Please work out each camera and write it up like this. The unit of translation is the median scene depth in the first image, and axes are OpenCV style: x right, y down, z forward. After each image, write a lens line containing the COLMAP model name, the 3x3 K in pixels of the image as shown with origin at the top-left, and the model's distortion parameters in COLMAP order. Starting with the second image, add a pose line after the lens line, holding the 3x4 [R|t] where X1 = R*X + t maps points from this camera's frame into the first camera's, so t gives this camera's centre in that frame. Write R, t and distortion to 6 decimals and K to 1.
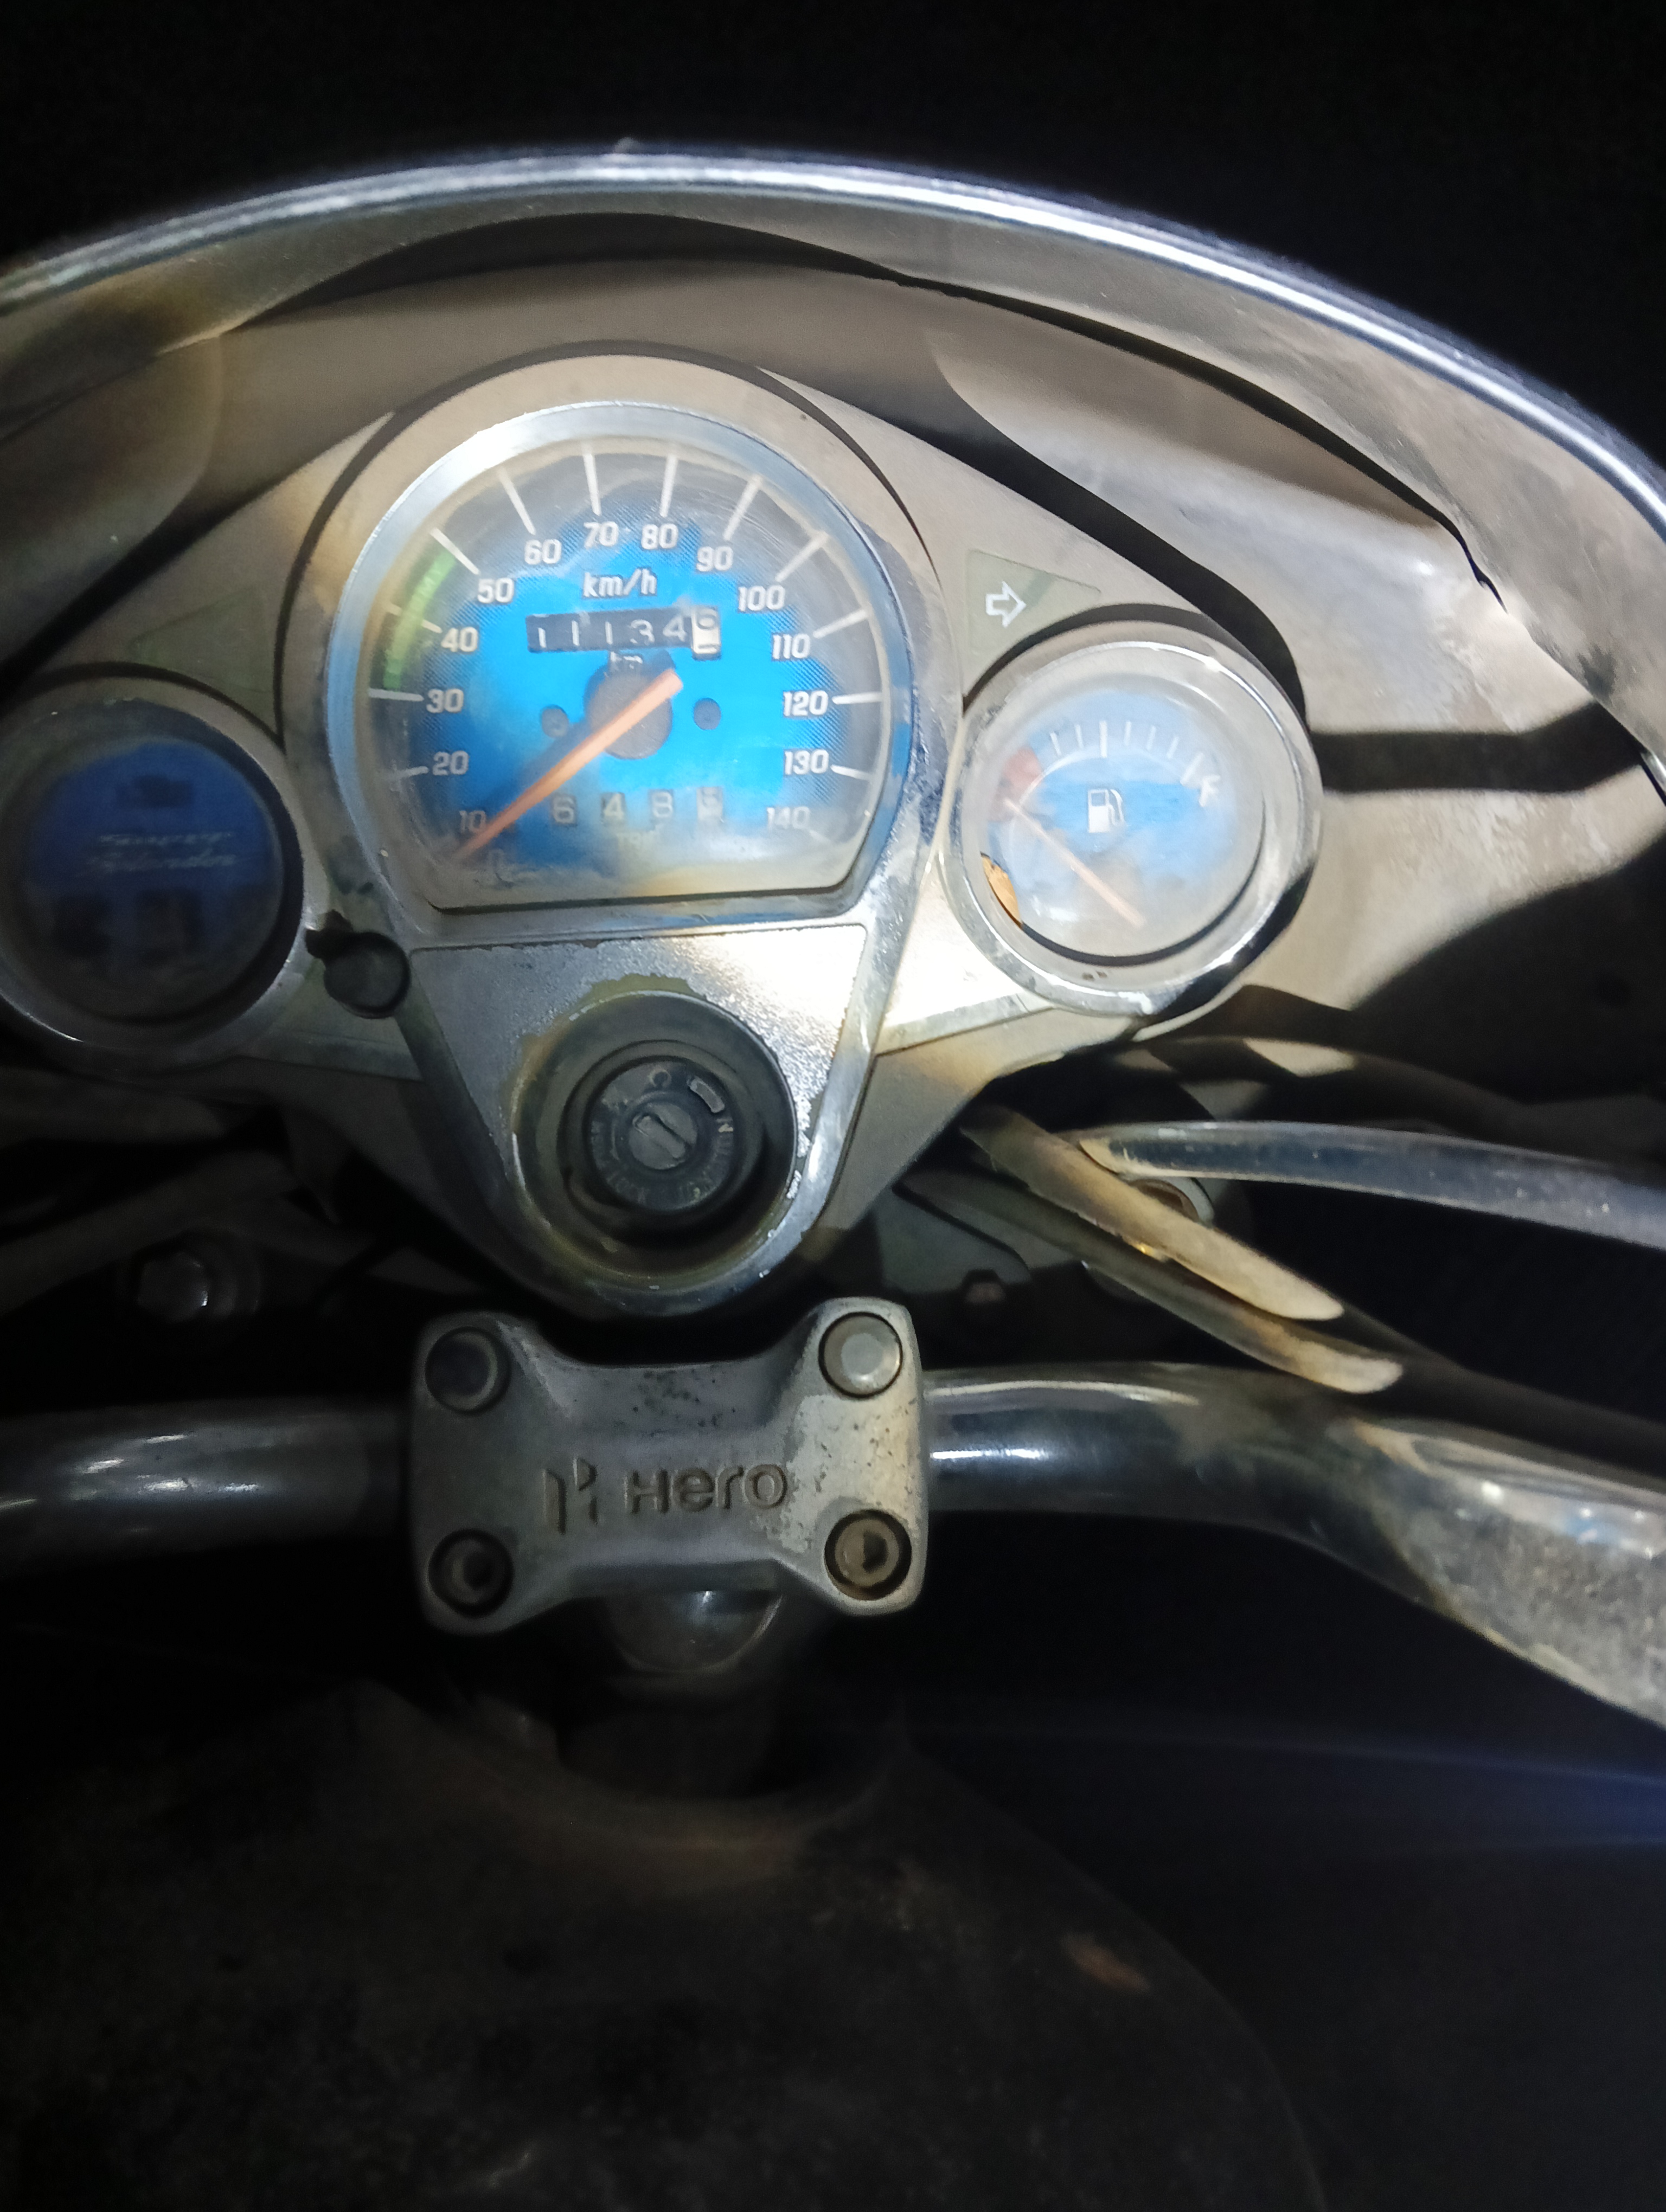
lens RADIAL K [[1826.8, 0, 852.6], [0, 1826.8, 1128.4], [0, 0, 1]] dist [0.072991, -0.239324]
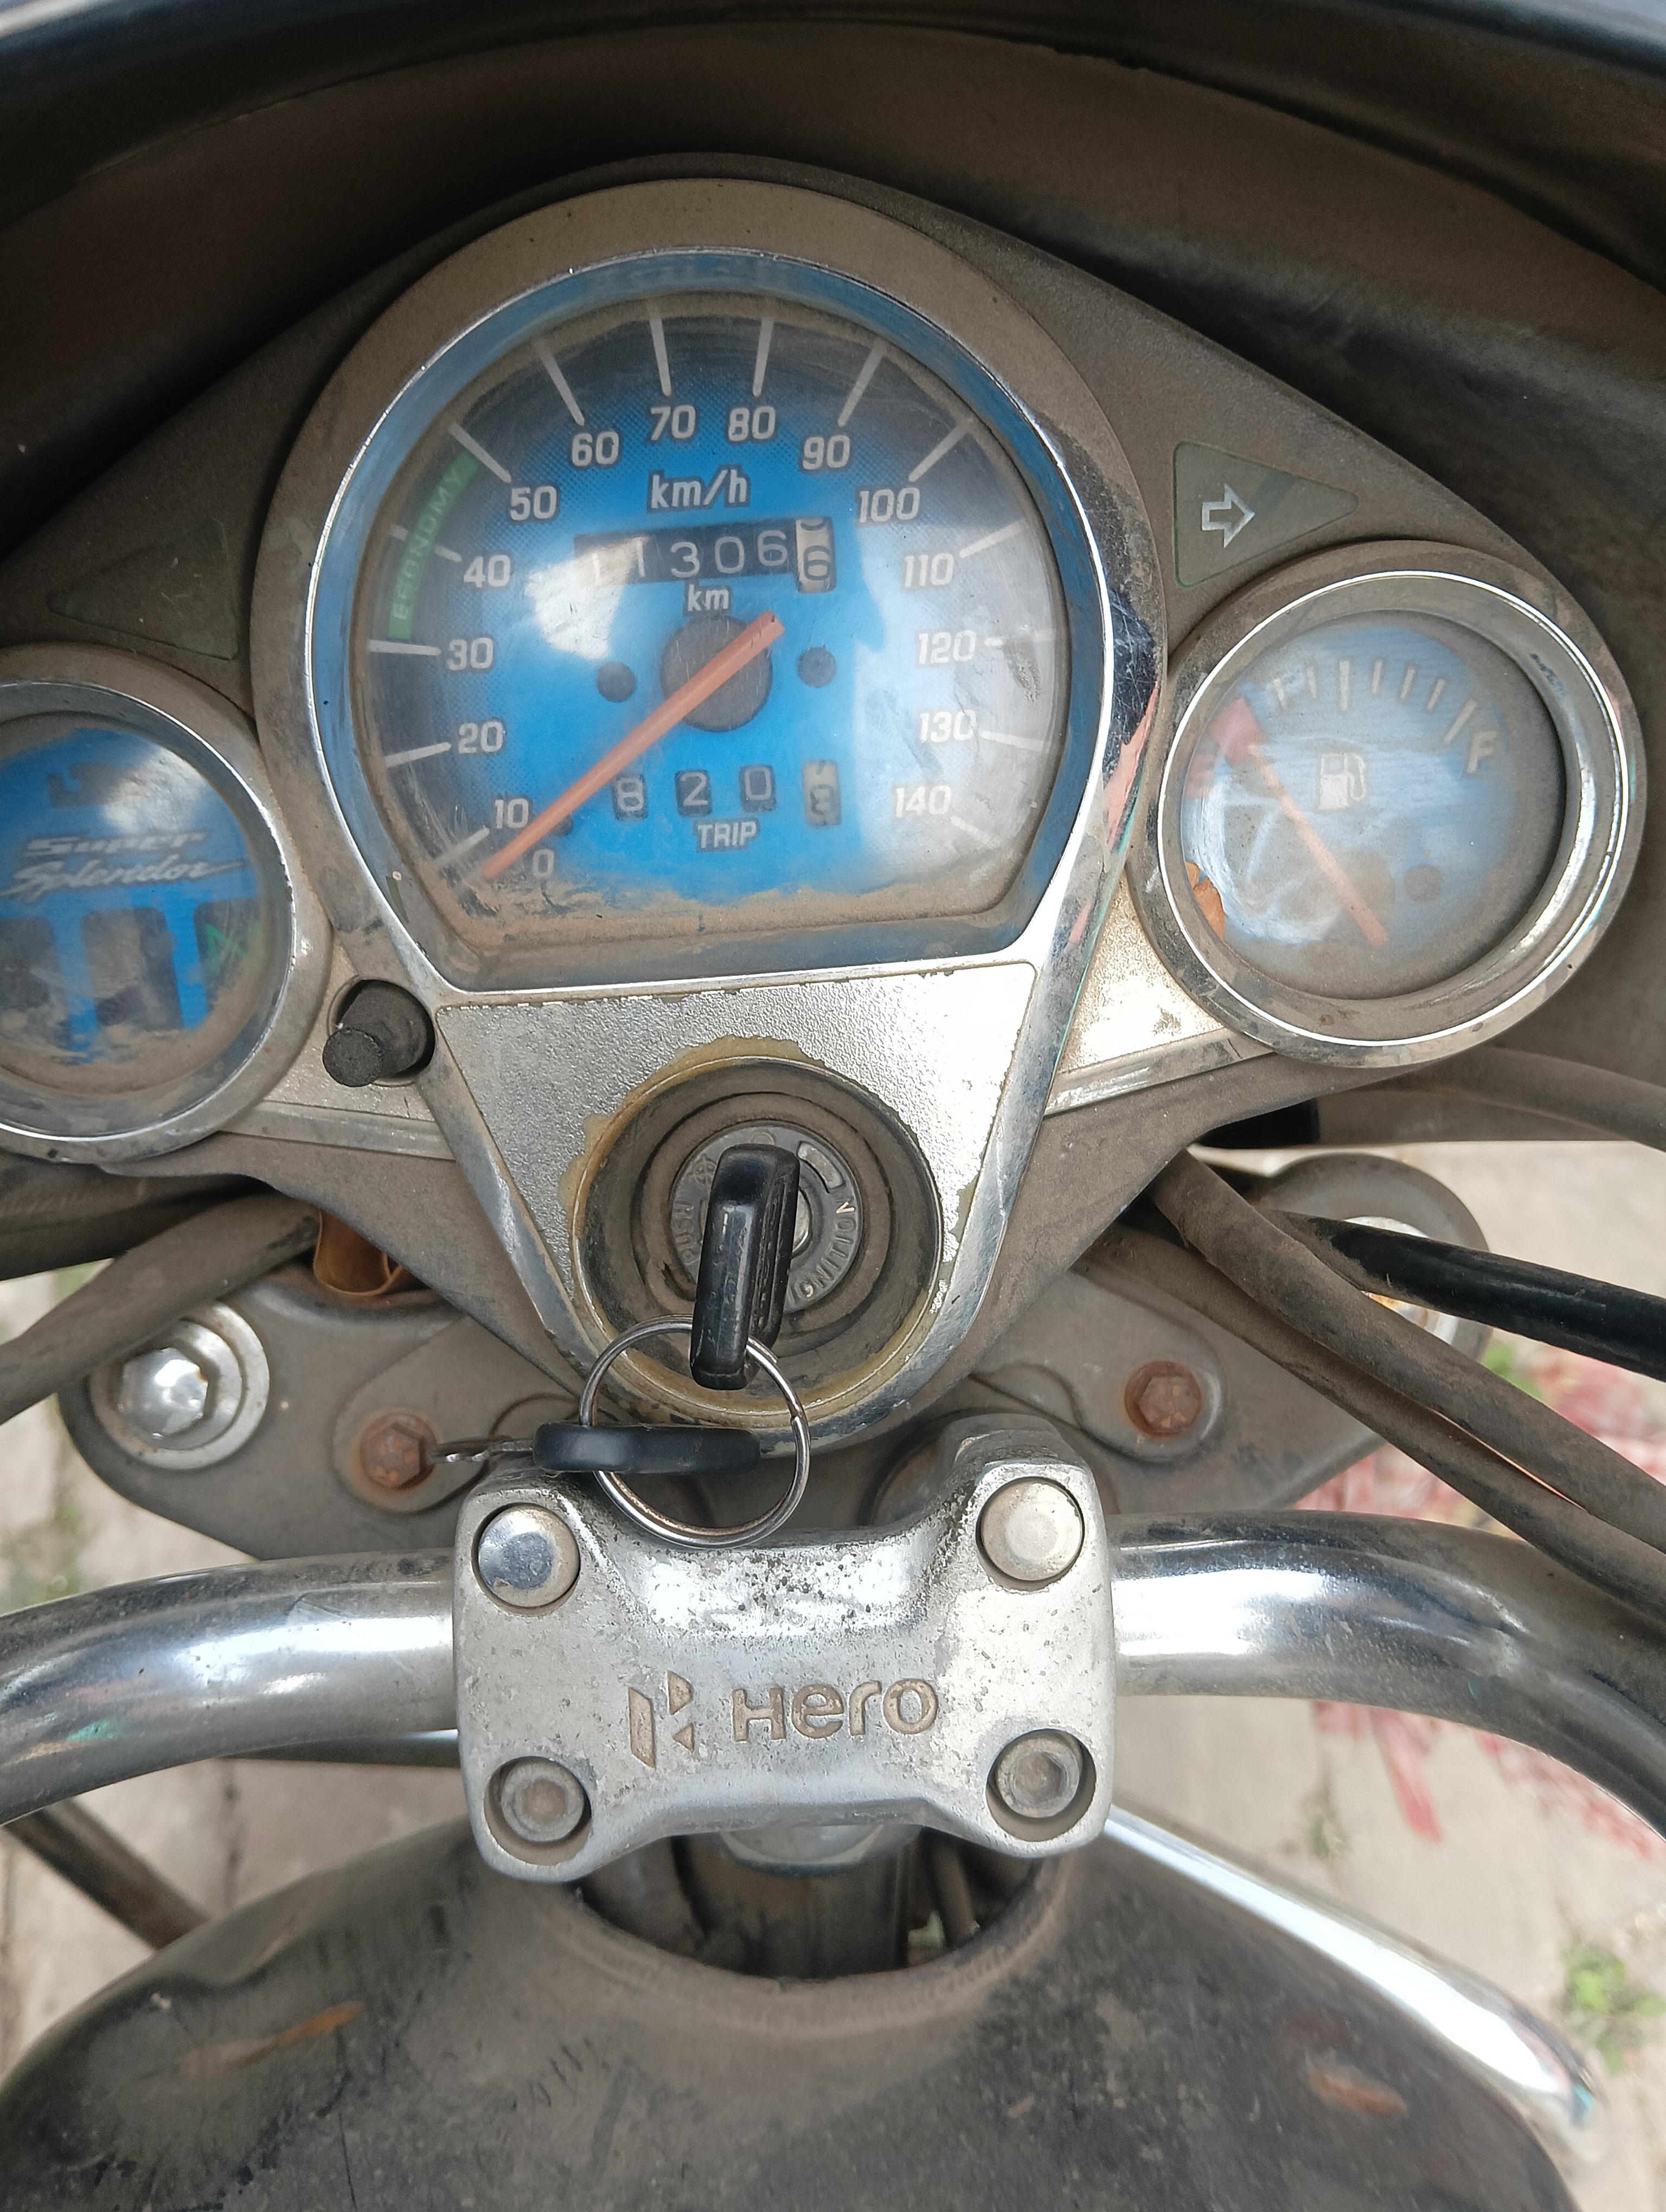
lens RADIAL K [[1826.8, 0, 832.8], [0, 1826.8, 1121.3], [0, 0, 1]] dist [0.072991, -0.239324]
pose [[0.999295, -0.005393, -0.037153, -0.046576], [0.009675, 0.993197, 0.116047, -0.129616], [0.036274, -0.116325, 0.992549, 0.236743]]
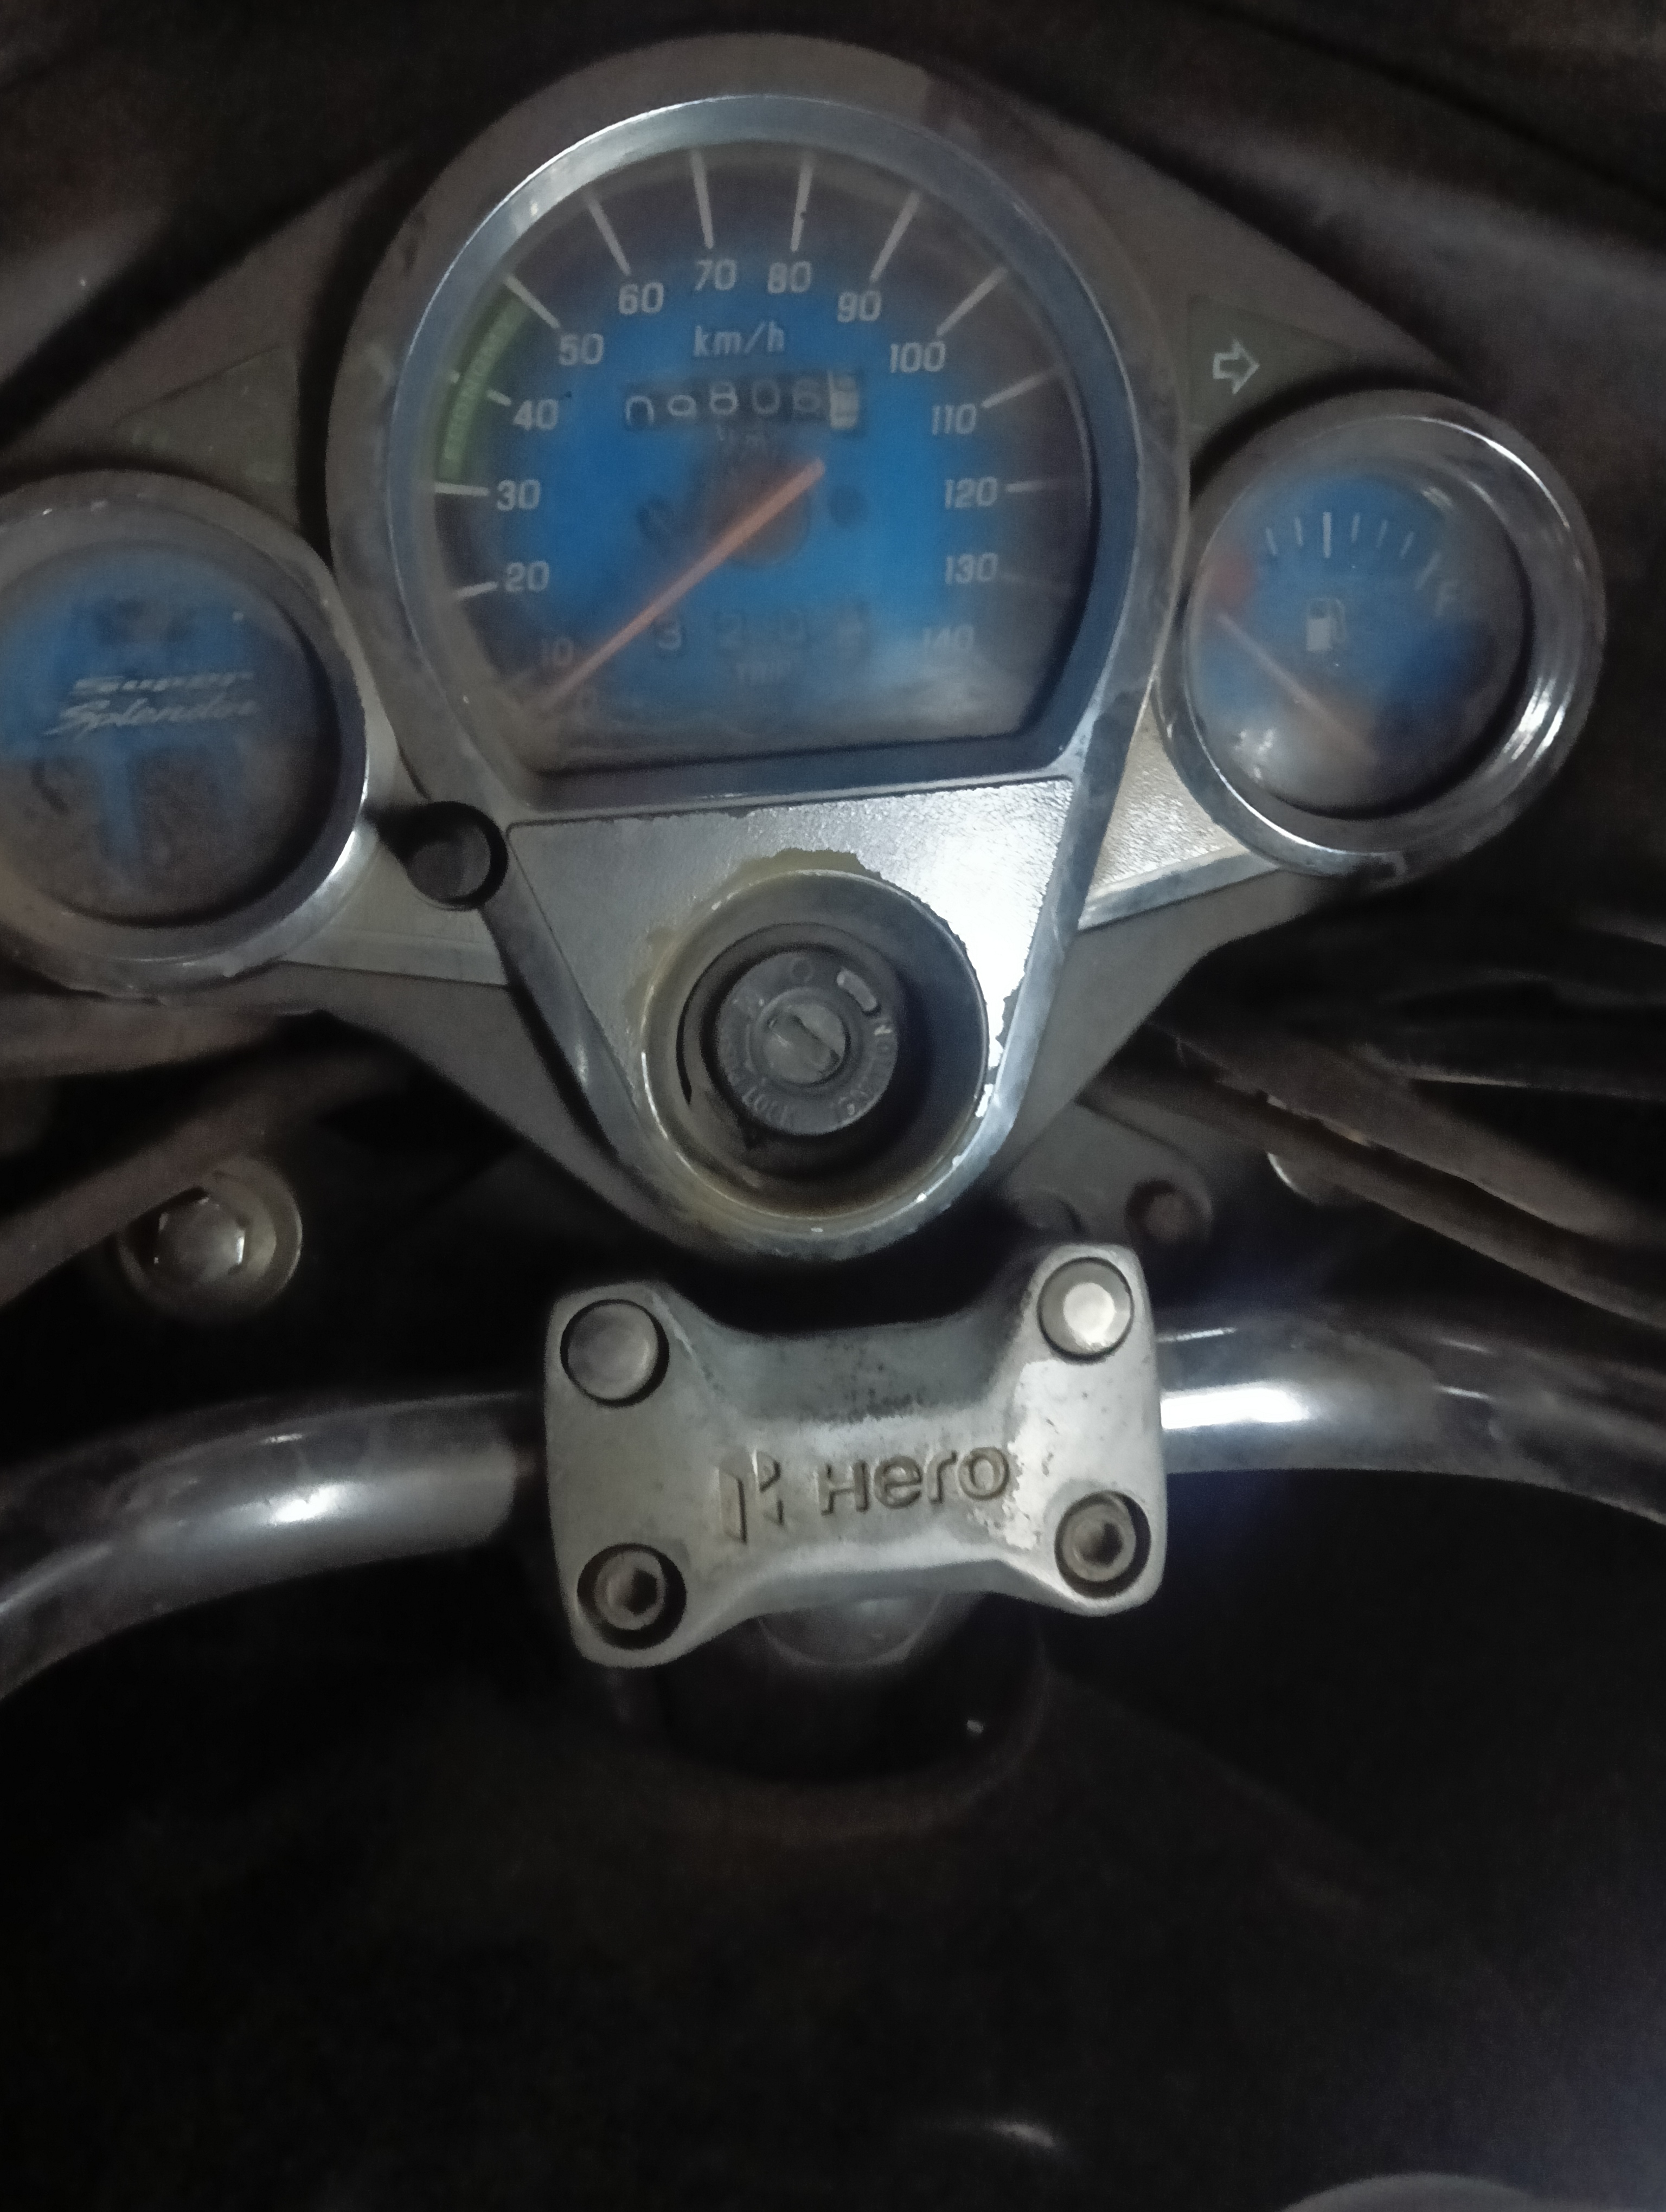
lens RADIAL K [[1826.8, 0, 830.1], [0, 1826.8, 1116.2], [0, 0, 1]] dist [0.072991, -0.239324]
pose [[0.996360, -0.035439, 0.077526, -0.161210], [0.027239, 0.994164, 0.104384, -0.048522], [-0.080773, -0.101893, 0.991511, 0.187726]]
